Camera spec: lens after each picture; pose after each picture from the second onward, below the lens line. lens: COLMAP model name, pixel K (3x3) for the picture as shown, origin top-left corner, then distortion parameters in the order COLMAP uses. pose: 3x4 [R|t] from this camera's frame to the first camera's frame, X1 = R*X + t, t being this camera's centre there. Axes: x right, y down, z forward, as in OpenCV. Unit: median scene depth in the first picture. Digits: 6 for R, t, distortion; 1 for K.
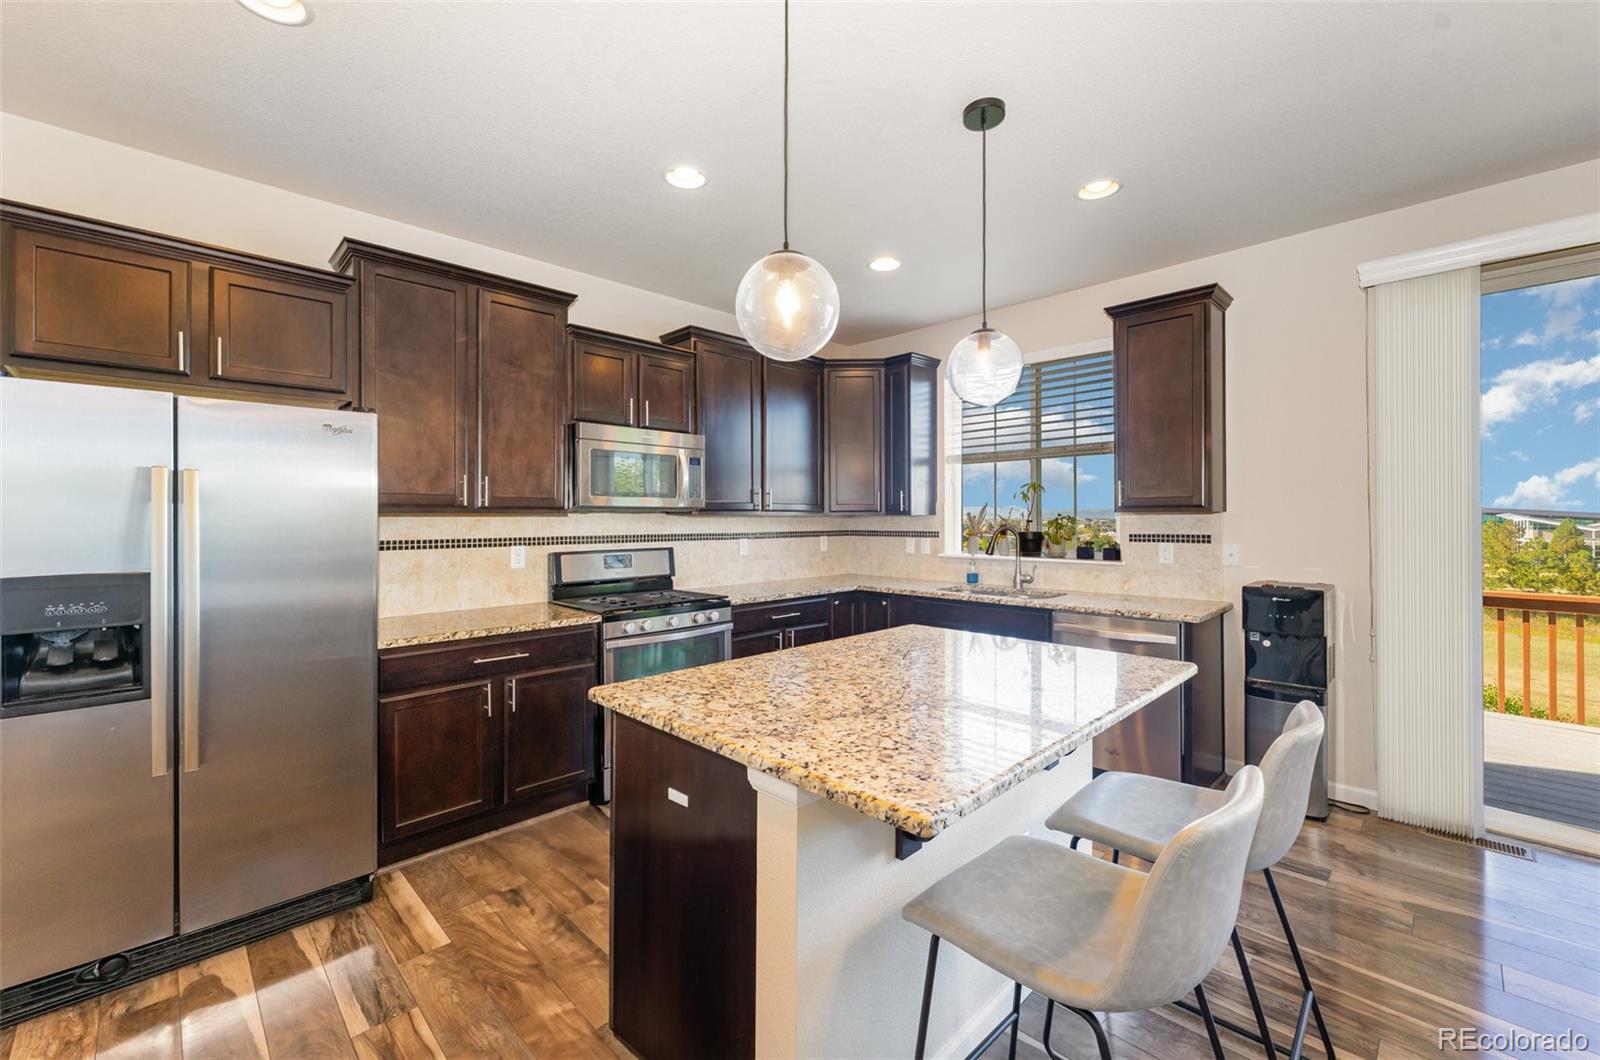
lens RADIAL K [[649.1, 0, 802.7], [0, 649.1, 517.0], [0, 0, 1]] dist [0.001107, -0.000645]
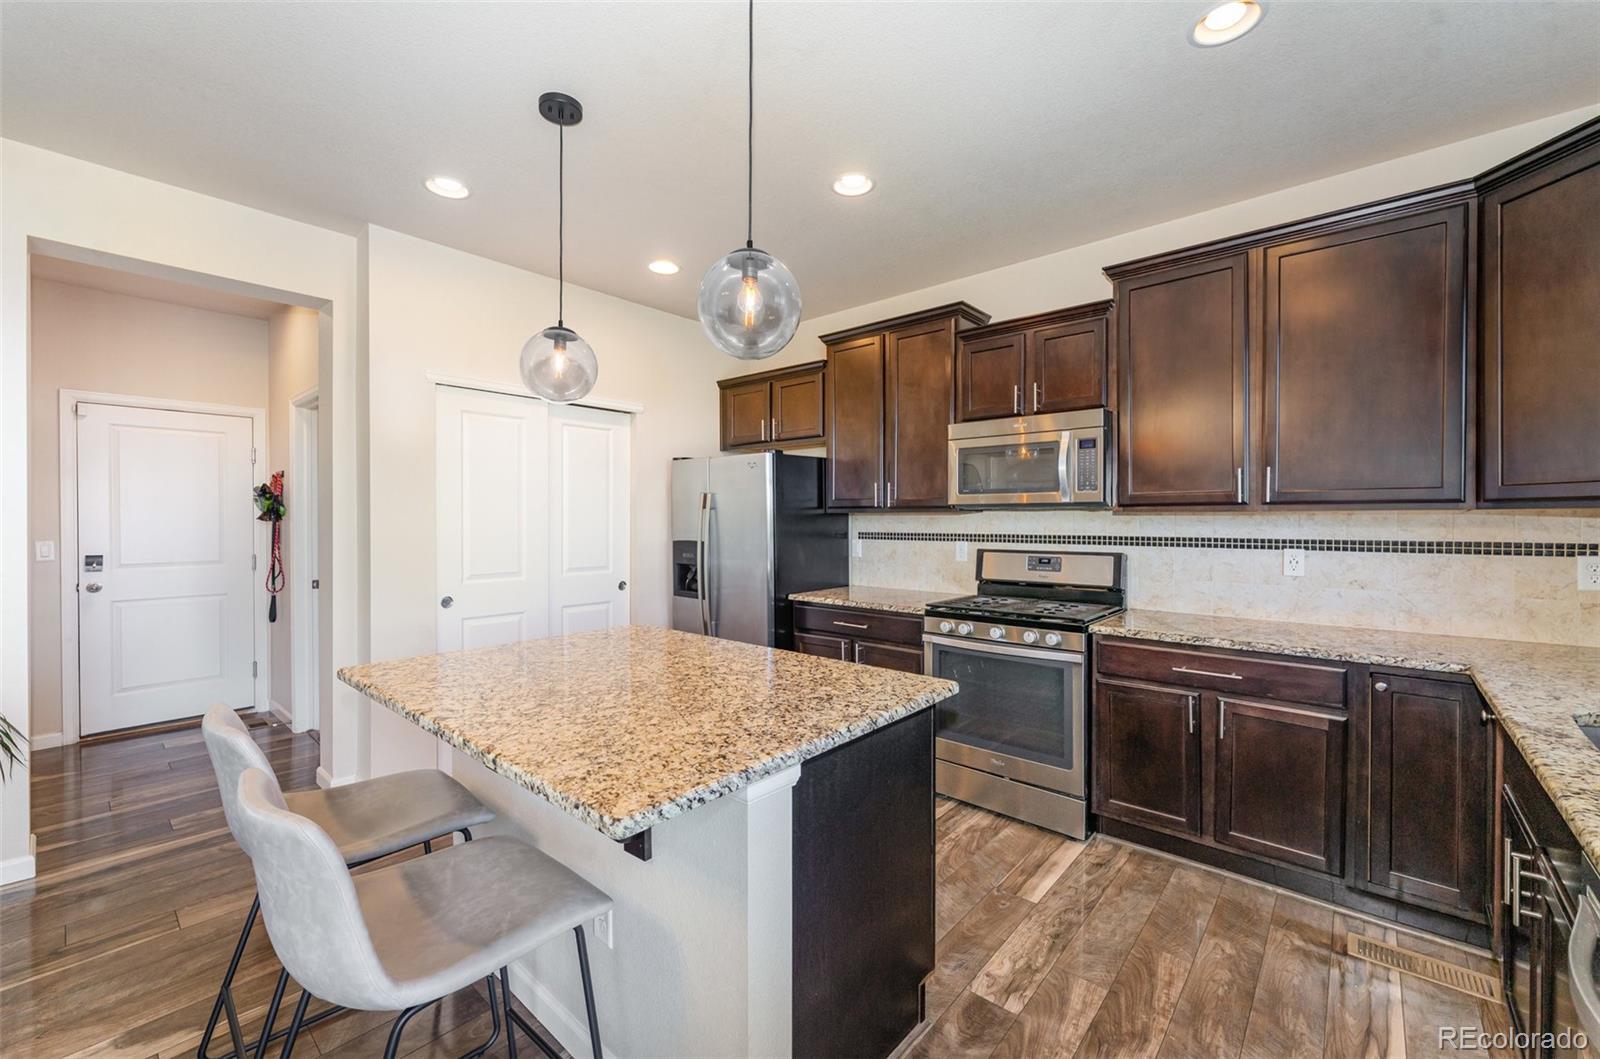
lens RADIAL K [[649.1, 0, 790.7], [0, 649.1, 510.9], [0, 0, 1]] dist [0.001107, -0.000645]
pose [[0.062701, -0.007321, -0.998005, 0.623796], [0.005797, 0.999959, -0.006972, -0.000949], [0.998015, -0.005349, 0.062741, 0.615173]]
